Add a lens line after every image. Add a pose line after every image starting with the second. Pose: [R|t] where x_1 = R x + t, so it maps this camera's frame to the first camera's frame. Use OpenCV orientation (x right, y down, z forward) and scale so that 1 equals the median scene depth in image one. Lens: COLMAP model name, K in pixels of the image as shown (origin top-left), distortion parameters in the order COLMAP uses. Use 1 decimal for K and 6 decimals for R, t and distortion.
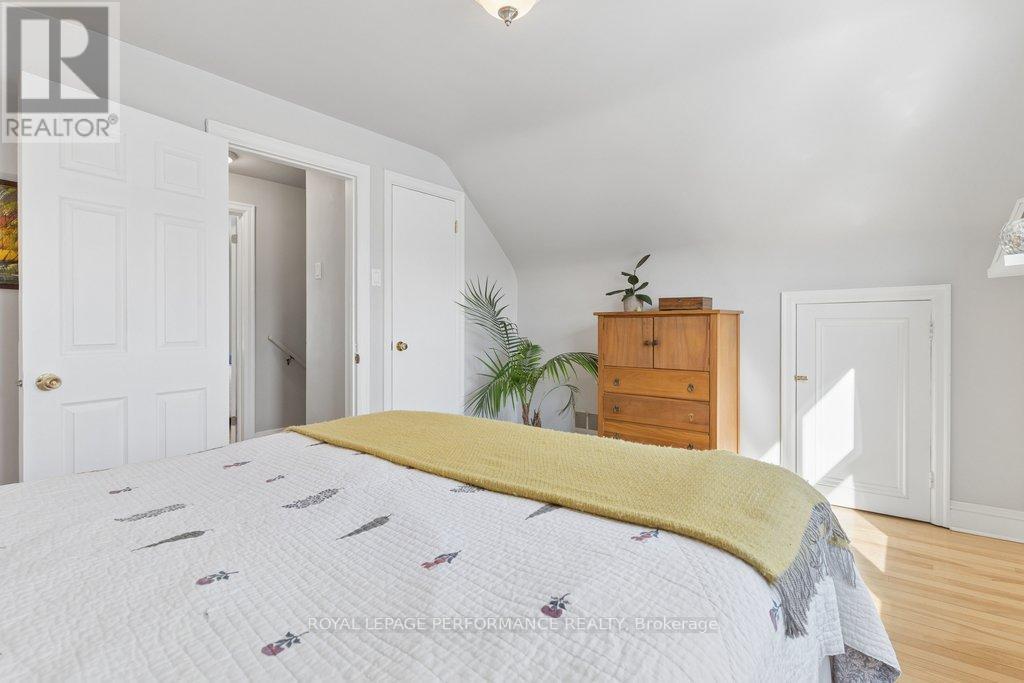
lens RADIAL K [[477.7, 0, 533.0], [0, 477.7, 329.9], [0, 0, 1]] dist [-0.000648, 0.000091]
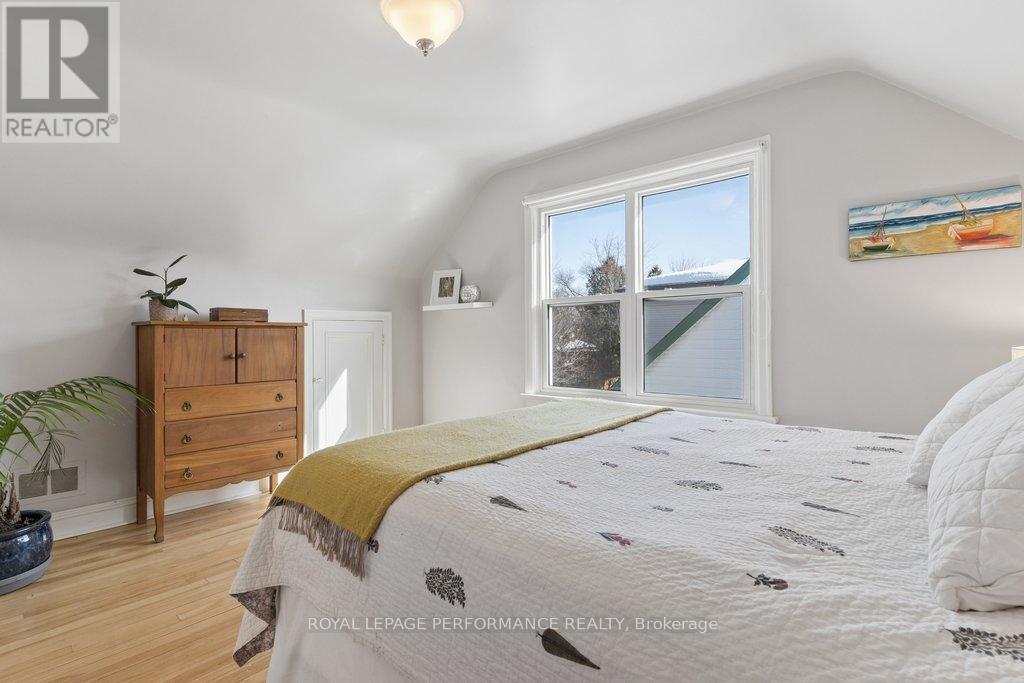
lens RADIAL K [[493.2, 0, 514.5], [0, 493.2, 334.7], [0, 0, 1]] dist [0.012956, -0.001486]
pose [[0.069034, 0.003875, 0.997607, -0.675134], [0.010623, 0.999933, -0.004619, -0.004530], [-0.997558, 0.010917, 0.068988, 0.393605]]
